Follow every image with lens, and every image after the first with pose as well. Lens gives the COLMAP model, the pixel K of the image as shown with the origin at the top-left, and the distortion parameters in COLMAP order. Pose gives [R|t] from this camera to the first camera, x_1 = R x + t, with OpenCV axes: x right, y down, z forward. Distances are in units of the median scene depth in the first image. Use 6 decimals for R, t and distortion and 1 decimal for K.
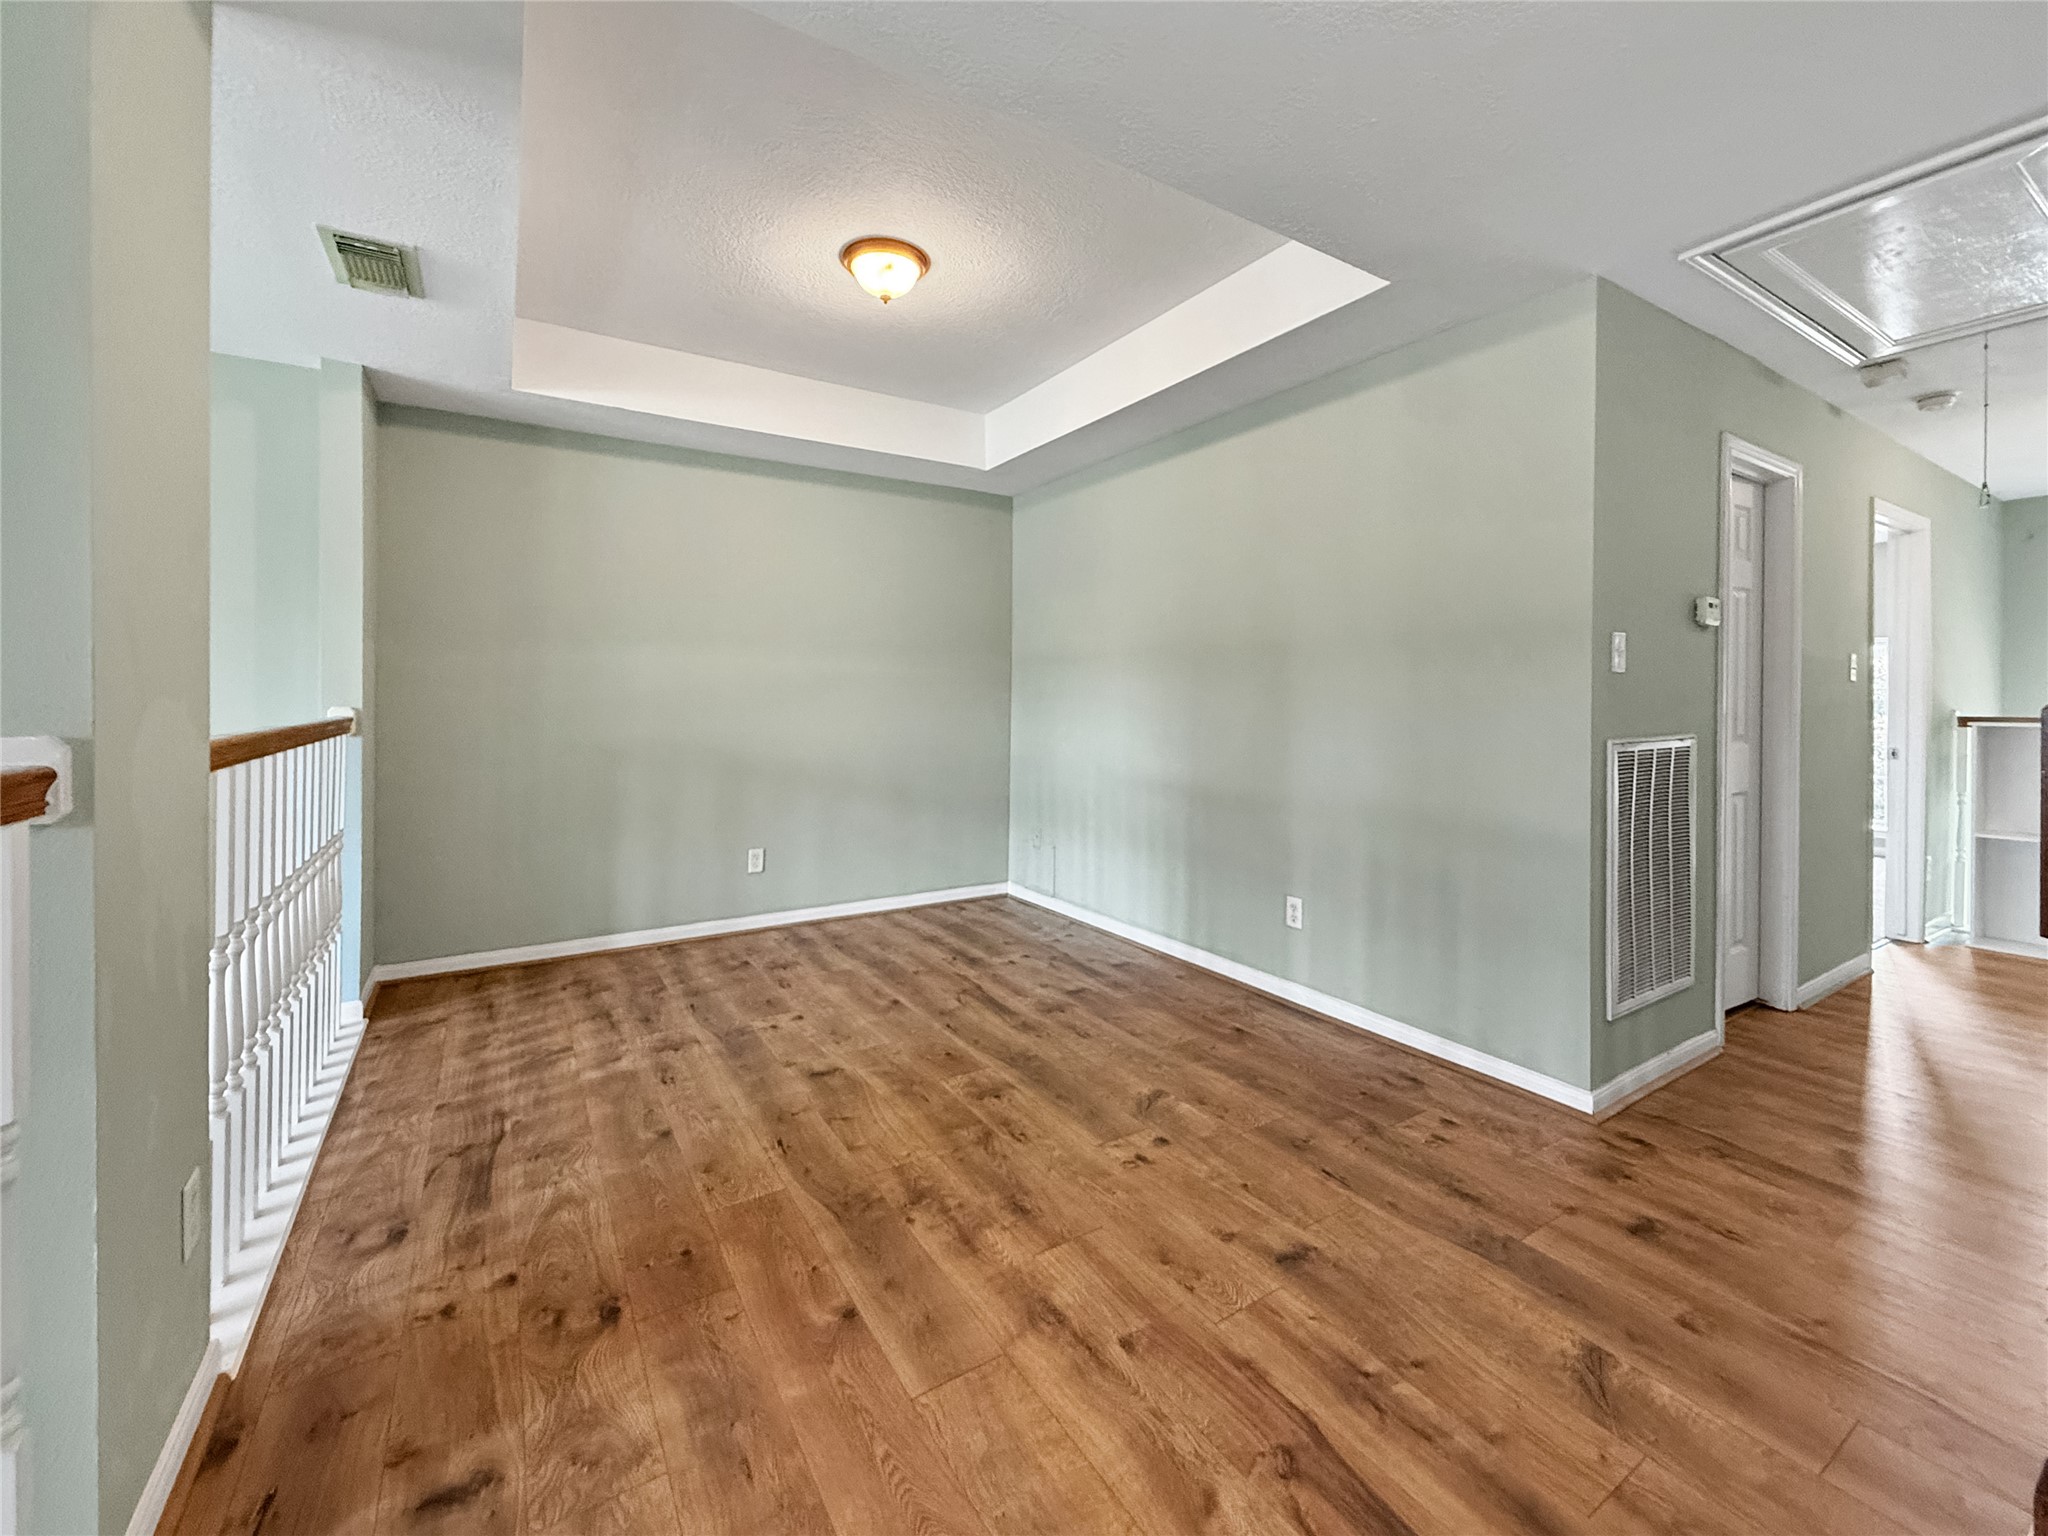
lens RADIAL K [[844.1, 0, 1014.4], [0, 844.1, 696.0], [0, 0, 1]] dist [0.001413, 0.000538]
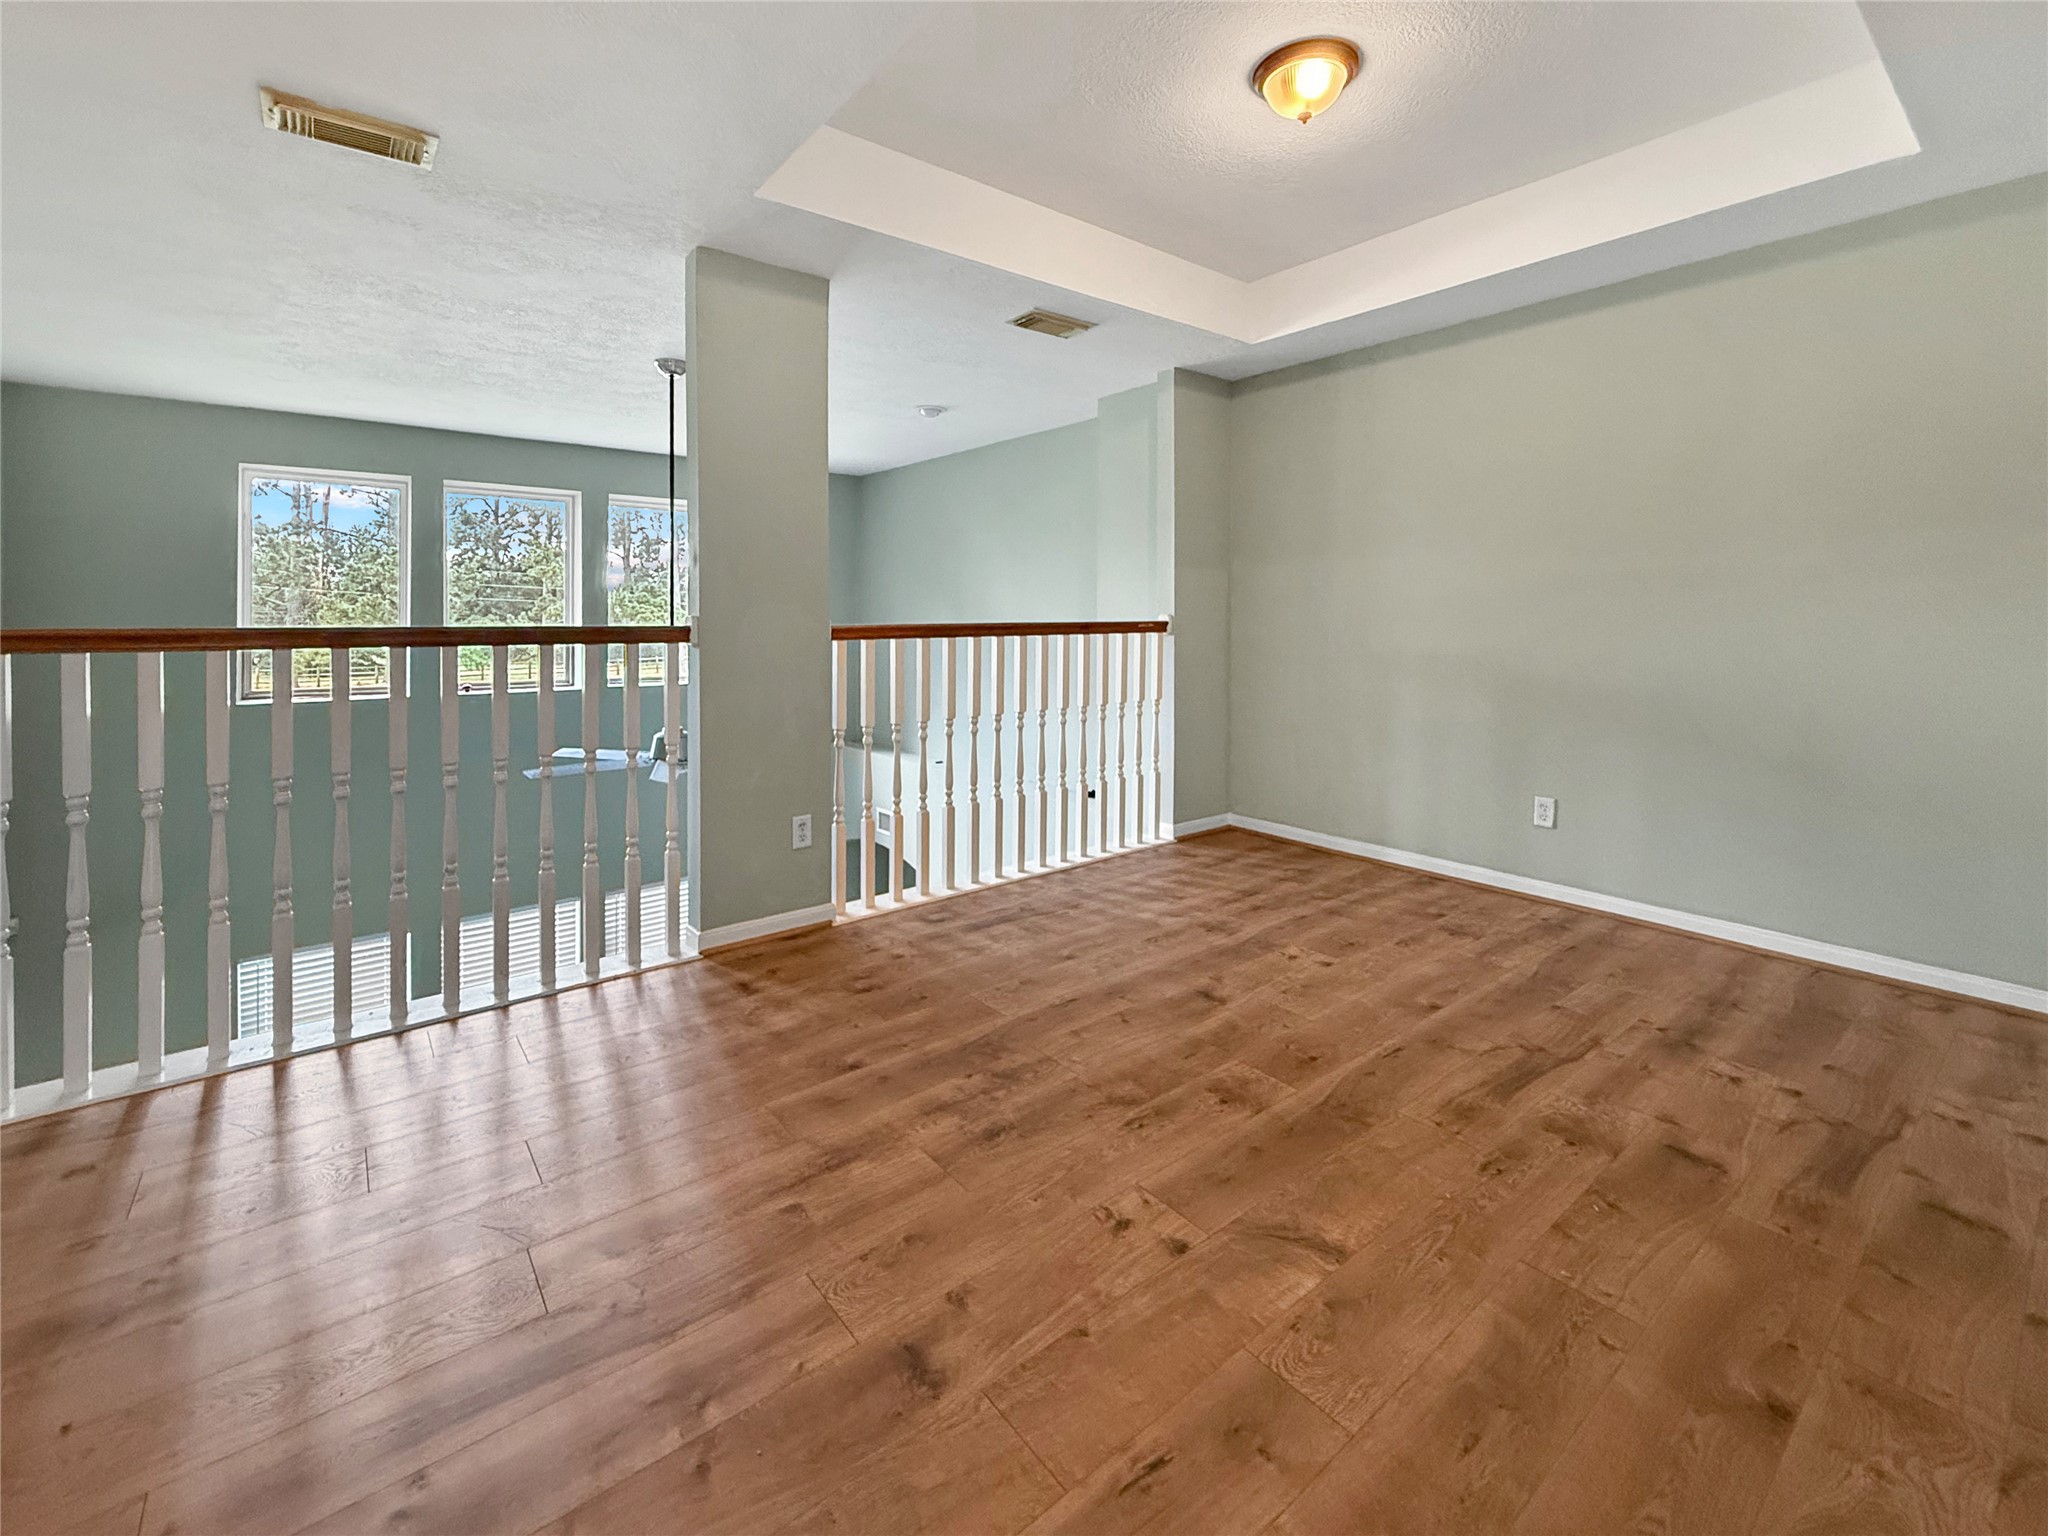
lens RADIAL K [[844.1, 0, 1022.8], [0, 844.1, 776.1], [0, 0, 1]] dist [0.001413, 0.000538]
pose [[0.122145, 0.183271, -0.975445, 0.751536], [0.002244, 0.982750, 0.184925, 0.025694], [0.992510, -0.024776, 0.119627, 0.798959]]
